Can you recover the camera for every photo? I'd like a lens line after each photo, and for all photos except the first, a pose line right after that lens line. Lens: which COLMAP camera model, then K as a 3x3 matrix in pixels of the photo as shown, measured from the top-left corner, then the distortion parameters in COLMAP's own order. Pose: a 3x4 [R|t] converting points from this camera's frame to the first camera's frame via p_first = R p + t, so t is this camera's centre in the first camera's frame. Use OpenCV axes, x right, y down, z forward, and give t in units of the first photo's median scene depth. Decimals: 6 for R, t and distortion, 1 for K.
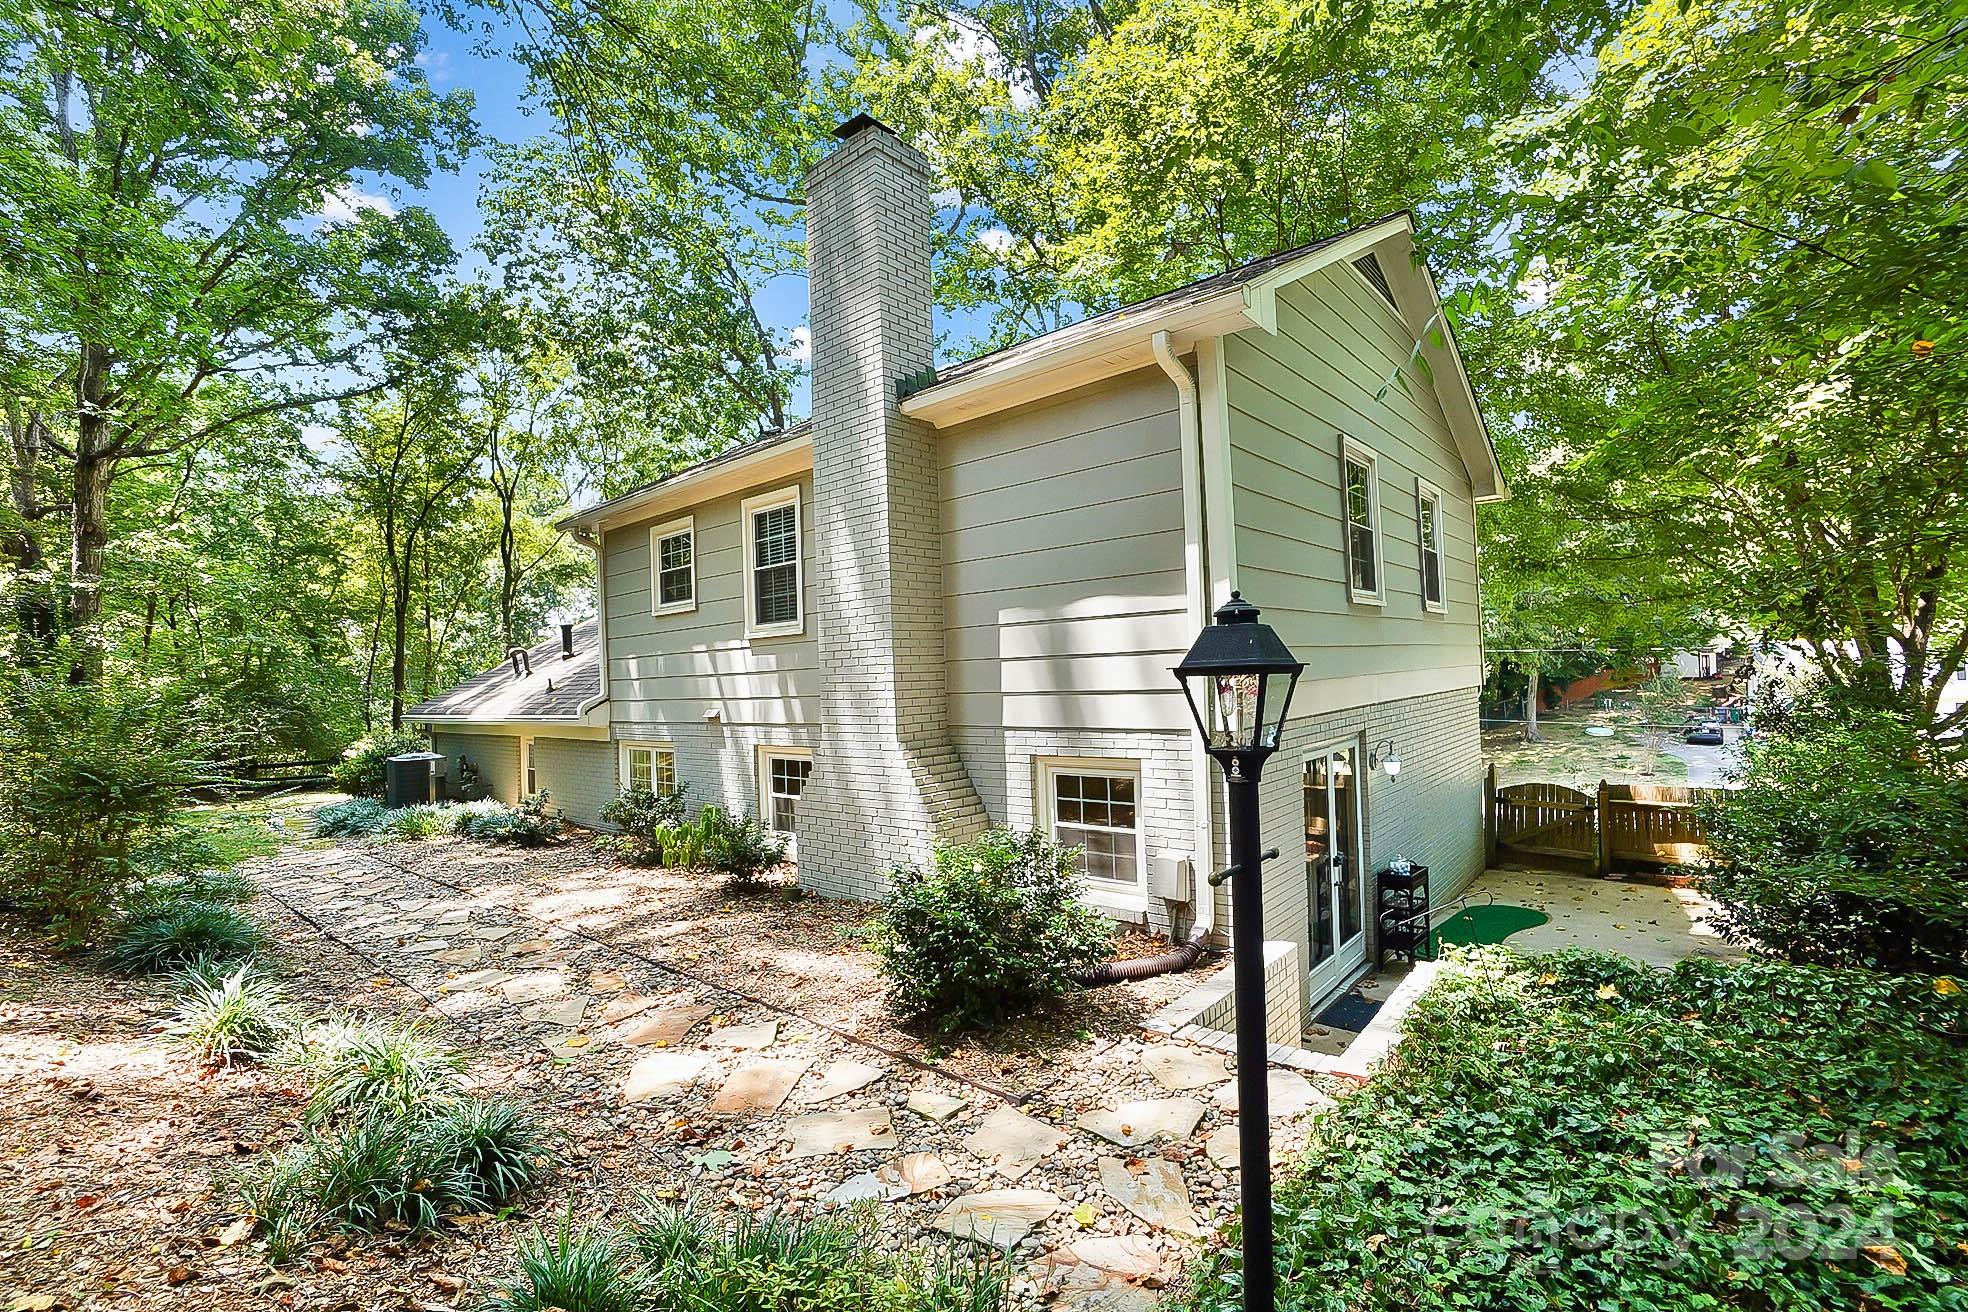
lens RADIAL K [[852.9, 0, 984.0], [0, 852.9, 656.0], [0, 0, 1]] dist [0.000611, -0.000027]
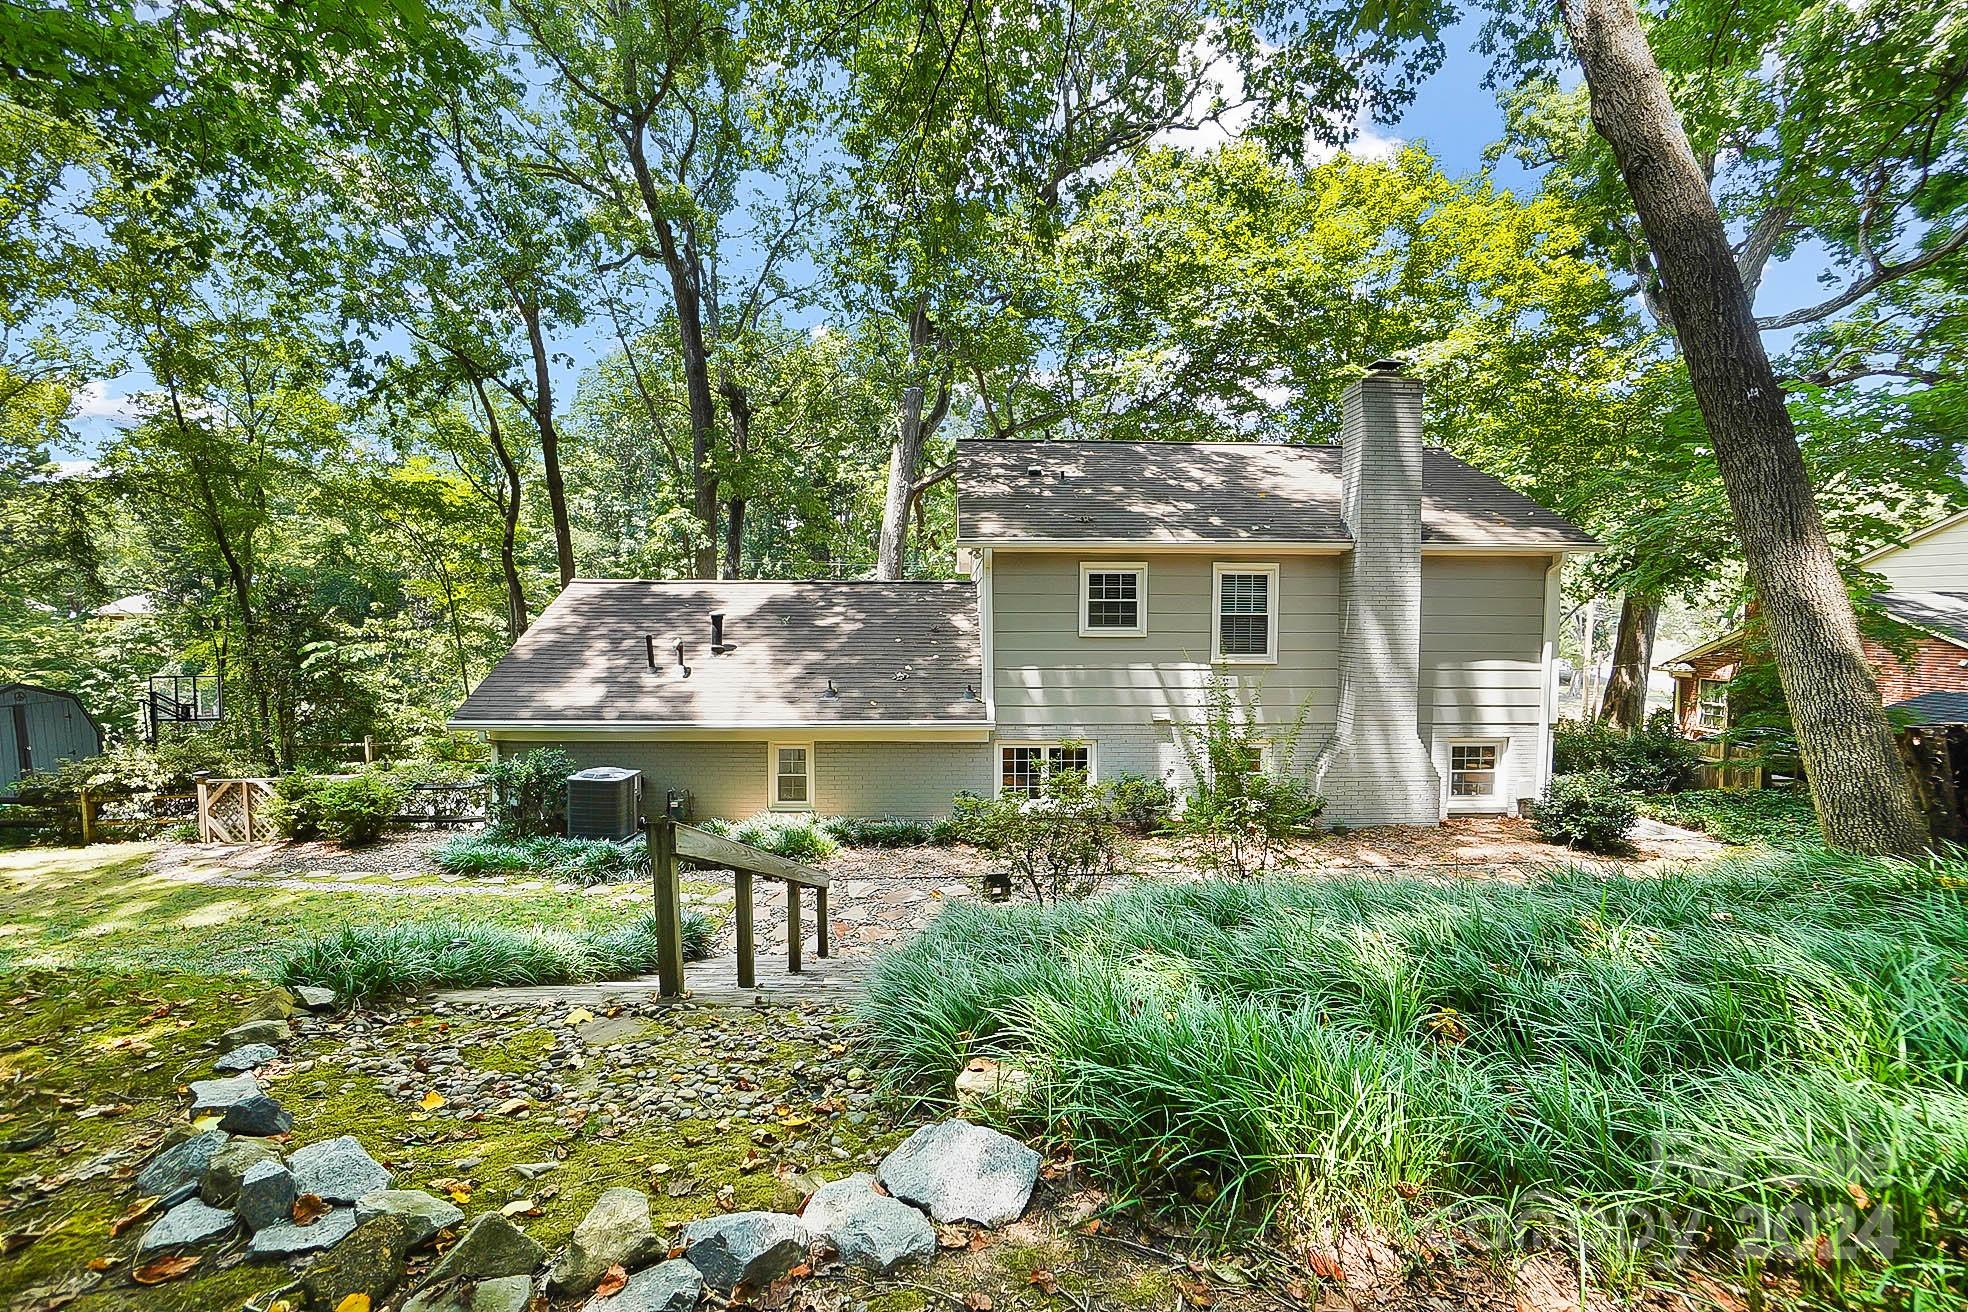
lens RADIAL K [[852.9, 0, 984.0], [0, 852.9, 656.0], [0, 0, 1]] dist [0.000611, -0.000027]
pose [[0.691108, 0.037893, 0.721757, -1.532971], [-0.045358, 0.998930, -0.009014, -0.002236], [-0.721327, -0.026508, 0.692088, 0.309749]]
